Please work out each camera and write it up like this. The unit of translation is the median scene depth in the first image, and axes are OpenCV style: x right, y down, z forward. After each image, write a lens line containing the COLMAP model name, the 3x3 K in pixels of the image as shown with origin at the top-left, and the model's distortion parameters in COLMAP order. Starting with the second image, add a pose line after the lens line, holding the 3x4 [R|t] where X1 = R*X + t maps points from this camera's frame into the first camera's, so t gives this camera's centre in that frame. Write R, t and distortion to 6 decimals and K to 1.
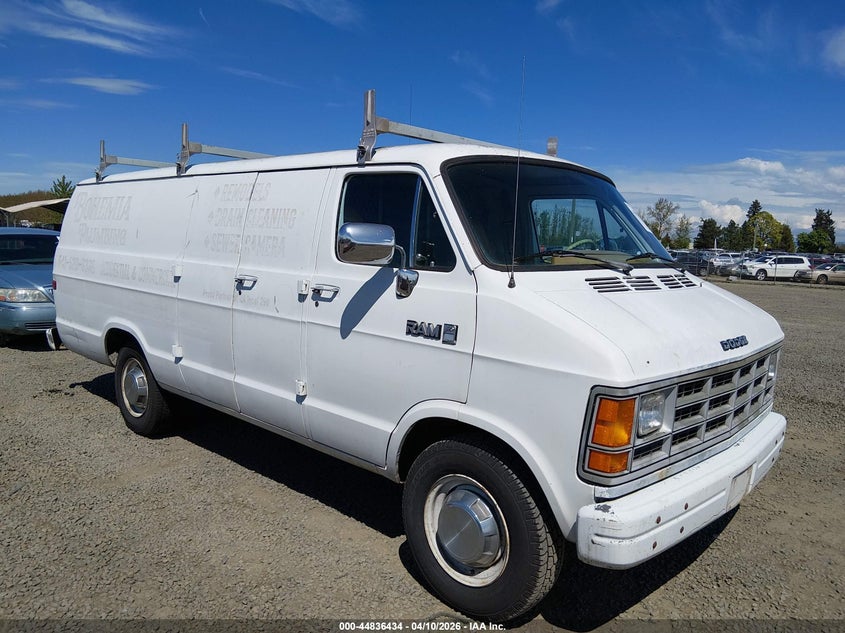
lens RADIAL K [[681.1, 0, 427.5], [0, 681.1, 316.7], [0, 0, 1]] dist [0.078233, -0.164488]
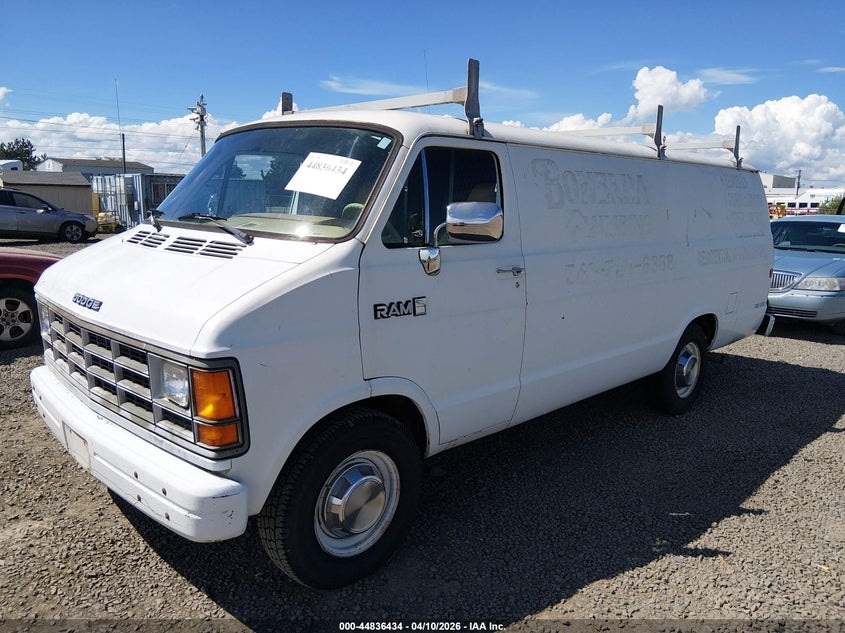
lens RADIAL K [[681.1, 0, 427.5], [0, 681.1, 316.7], [0, 0, 1]] dist [0.078233, -0.164488]
pose [[0.044557, 0.142976, -0.988723, 1.262357], [-0.139821, 0.980857, 0.135538, -0.125975], [0.989174, 0.132205, 0.063695, 1.262496]]
